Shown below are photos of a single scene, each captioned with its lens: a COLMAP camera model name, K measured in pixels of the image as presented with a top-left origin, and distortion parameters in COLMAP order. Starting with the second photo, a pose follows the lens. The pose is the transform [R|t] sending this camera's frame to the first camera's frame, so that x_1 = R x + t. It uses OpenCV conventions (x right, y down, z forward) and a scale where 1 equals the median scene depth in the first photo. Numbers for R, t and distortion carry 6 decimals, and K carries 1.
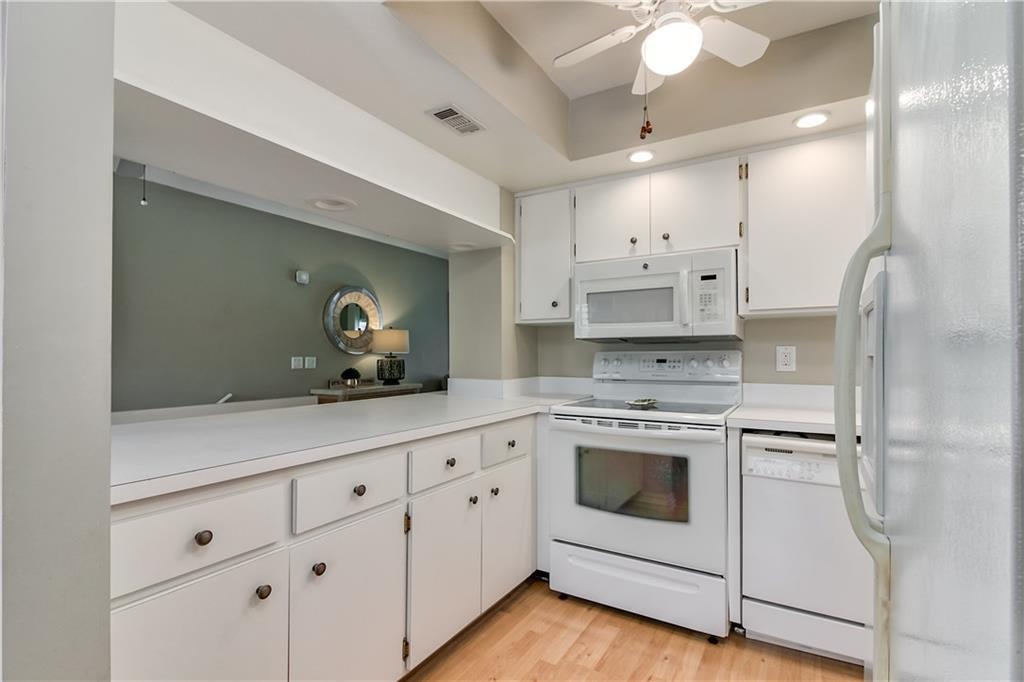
lens RADIAL K [[475.3, 0, 512.2], [0, 475.3, 347.9], [0, 0, 1]] dist [-0.001211, -0.000185]
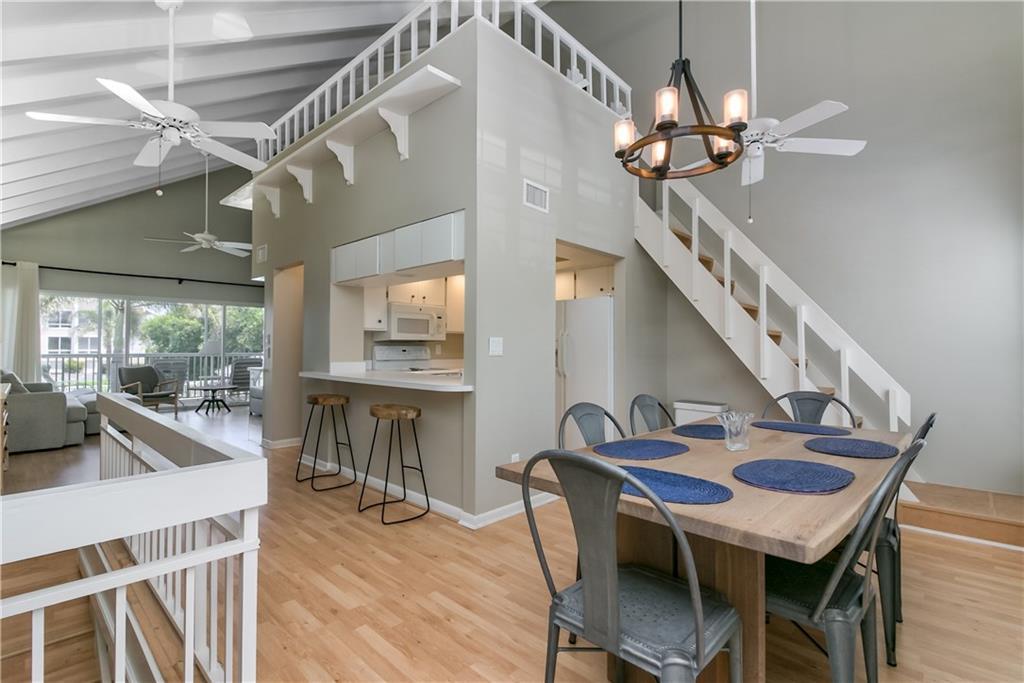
lens RADIAL K [[475.3, 0, 512.6], [0, 475.3, 343.1], [0, 0, 1]] dist [-0.001211, -0.000185]
pose [[0.197182, 0.013641, 0.980272, -1.871952], [-0.012685, 0.999855, -0.011362, 0.011715], [-0.980285, -0.010195, 0.197327, 0.102882]]
